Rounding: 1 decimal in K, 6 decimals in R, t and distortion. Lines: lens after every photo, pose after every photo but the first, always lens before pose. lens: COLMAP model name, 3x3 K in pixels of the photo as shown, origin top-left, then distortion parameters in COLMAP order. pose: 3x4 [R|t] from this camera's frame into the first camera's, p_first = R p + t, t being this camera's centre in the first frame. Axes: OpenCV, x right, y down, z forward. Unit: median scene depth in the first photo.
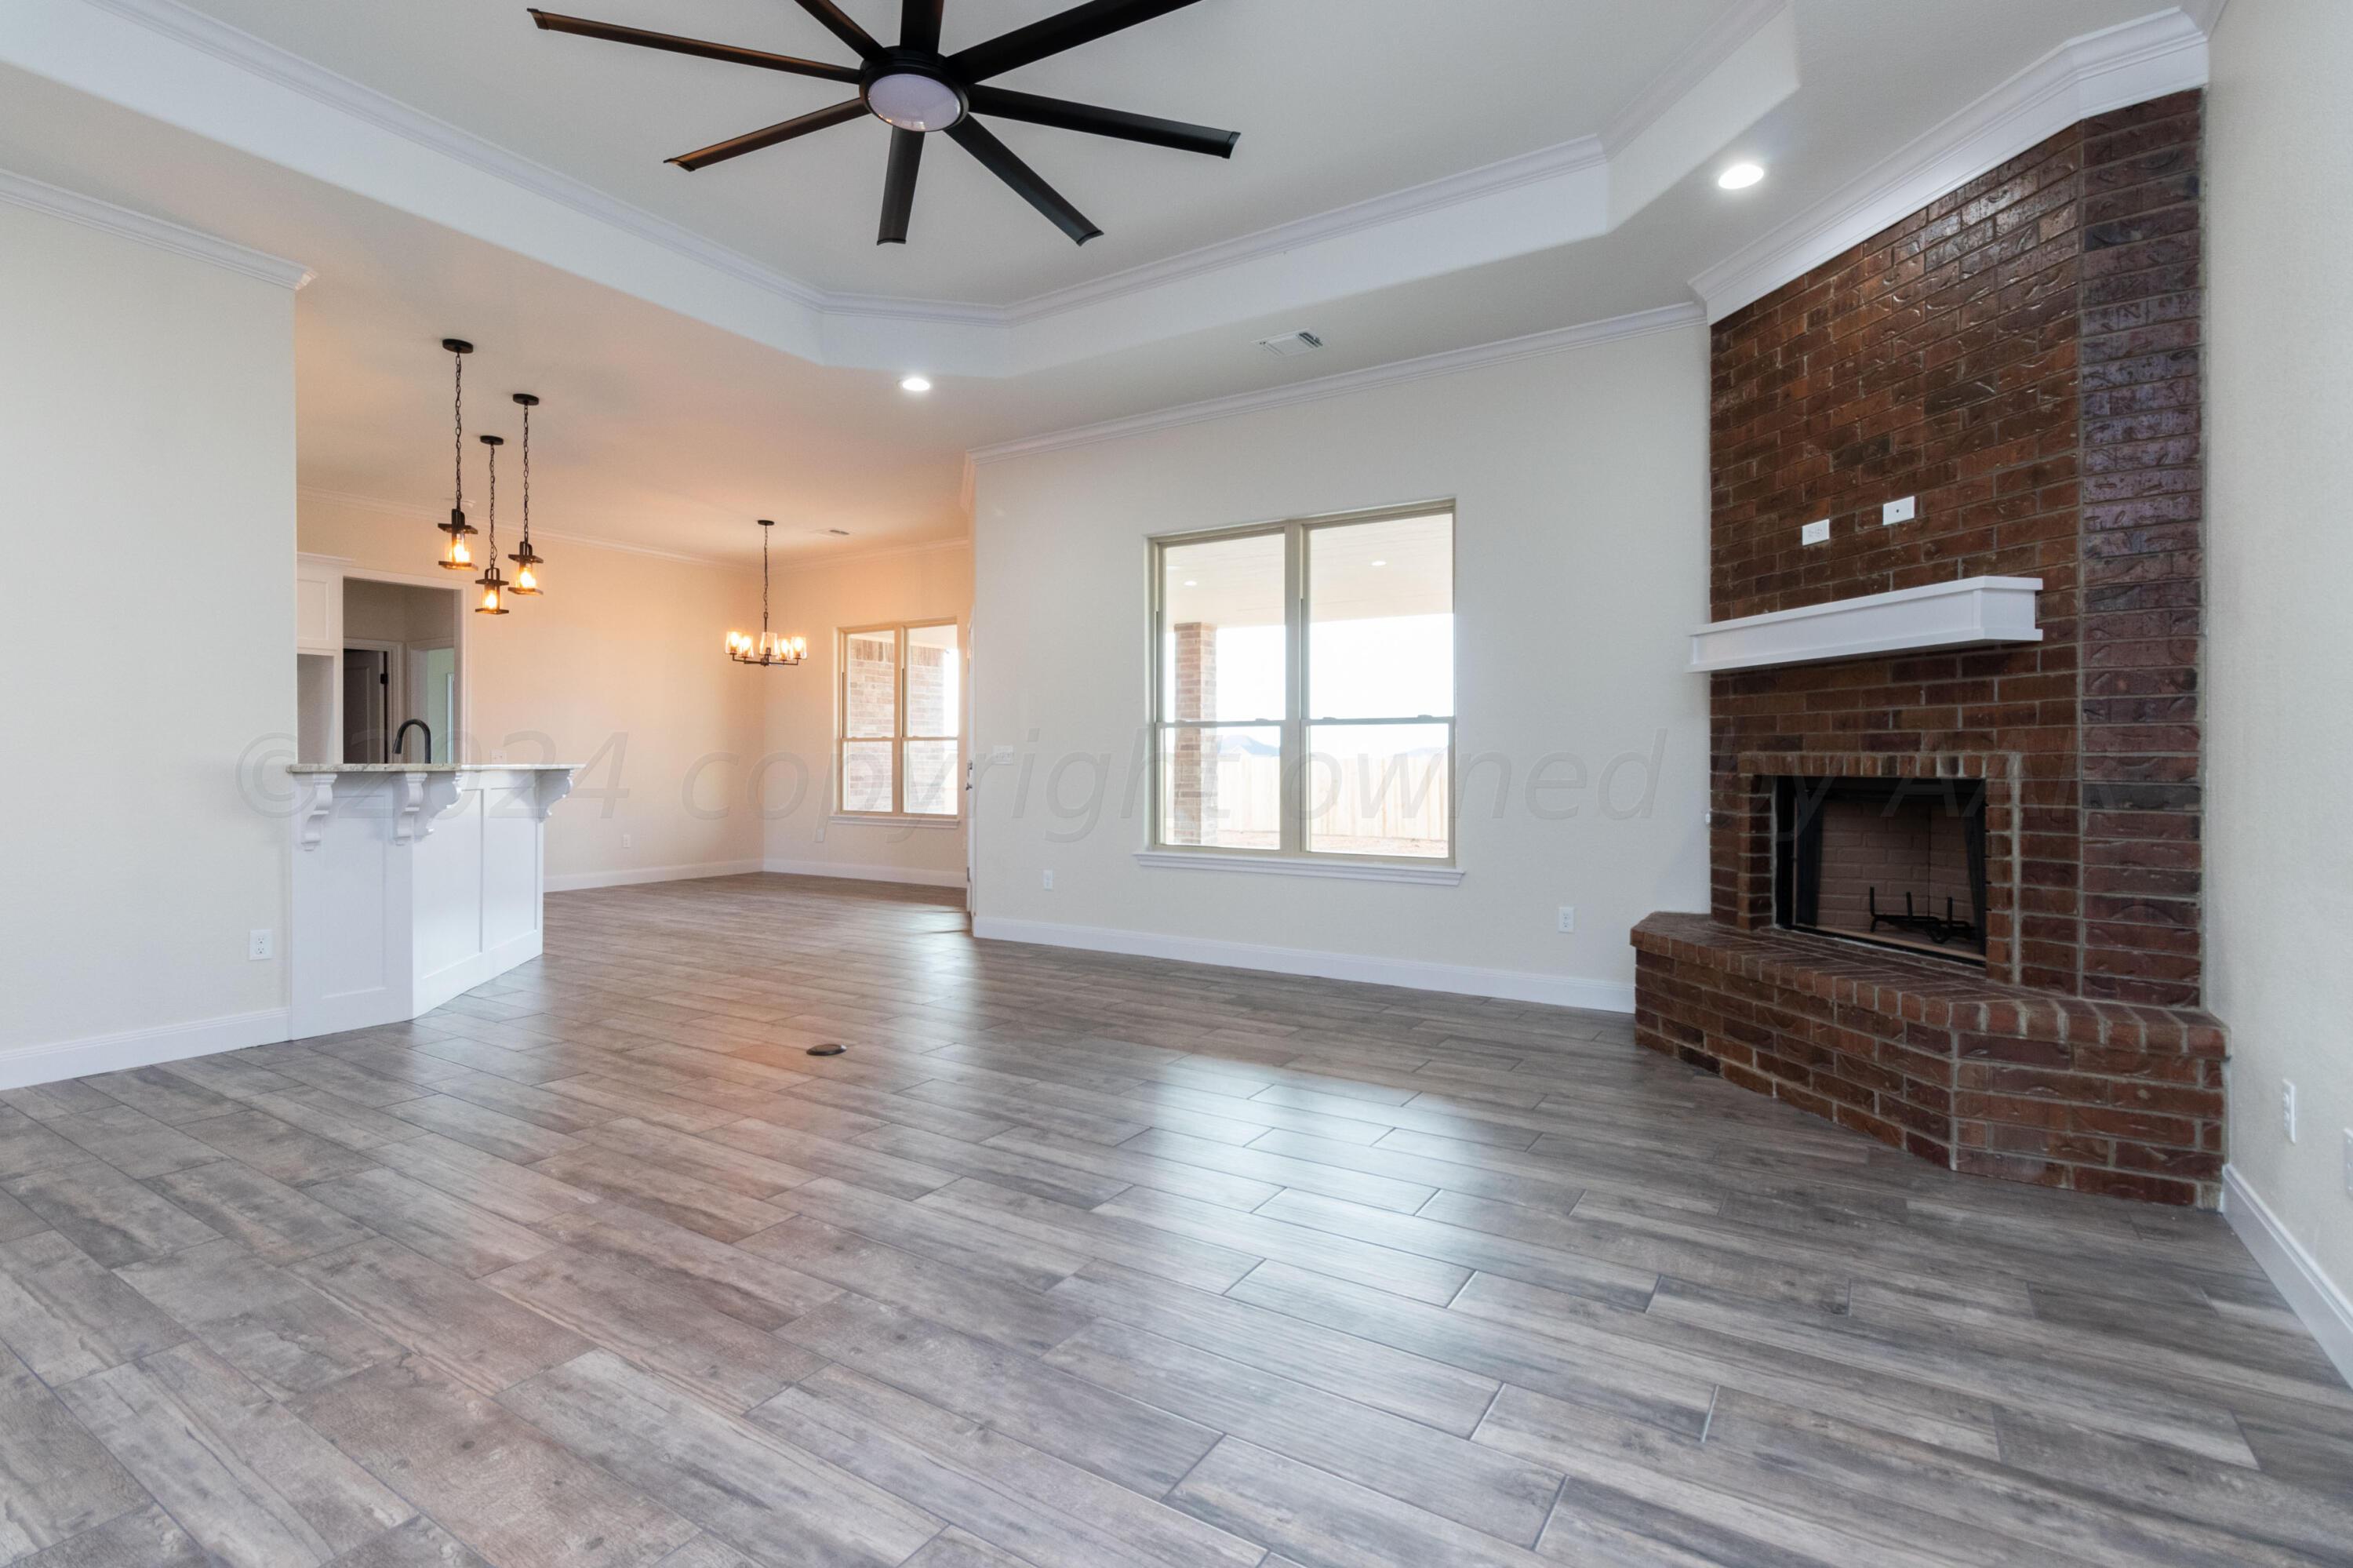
lens RADIAL K [[1102.3, 0, 1152.6], [0, 1102.3, 763.7], [0, 0, 1]] dist [0.001157, 0.001351]
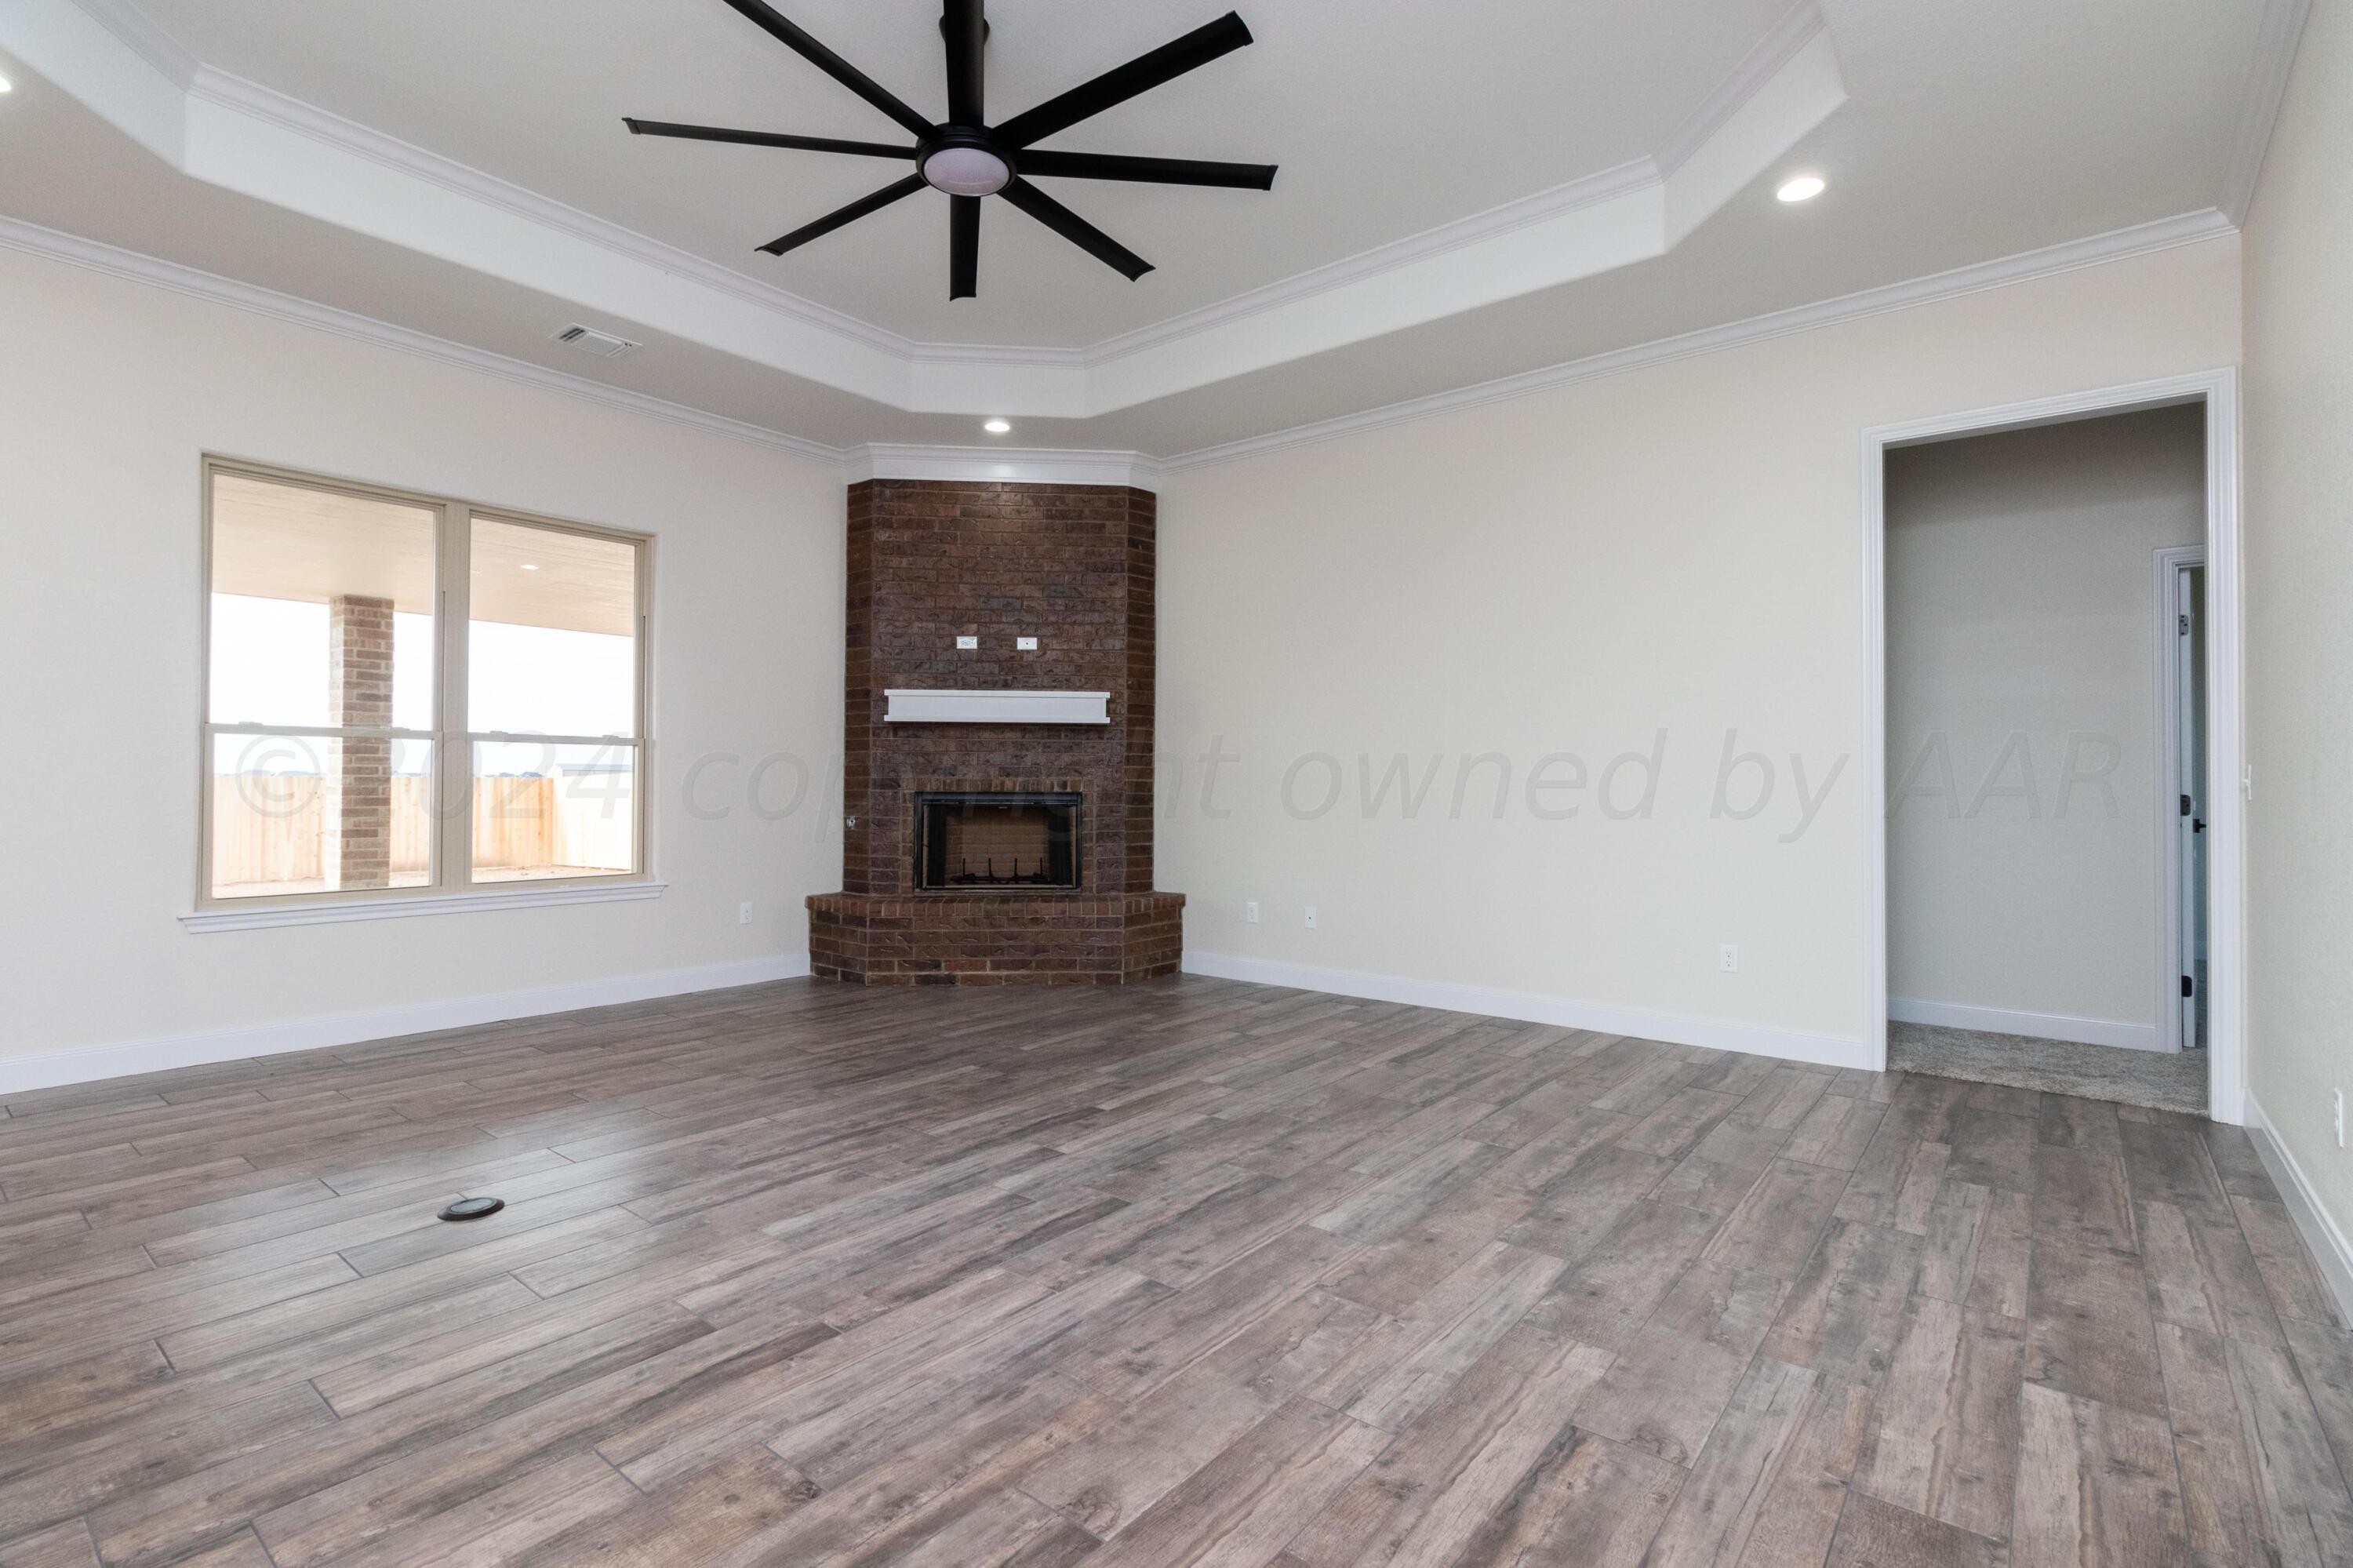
lens RADIAL K [[1102.3, 0, 1139.1], [0, 1102.3, 760.8], [0, 0, 1]] dist [0.001157, 0.001351]
pose [[0.123004, 0.020323, 0.992198, -1.286958], [-0.003139, 0.999793, -0.020090, -0.002647], [-0.992401, -0.000643, 0.123042, 0.715135]]
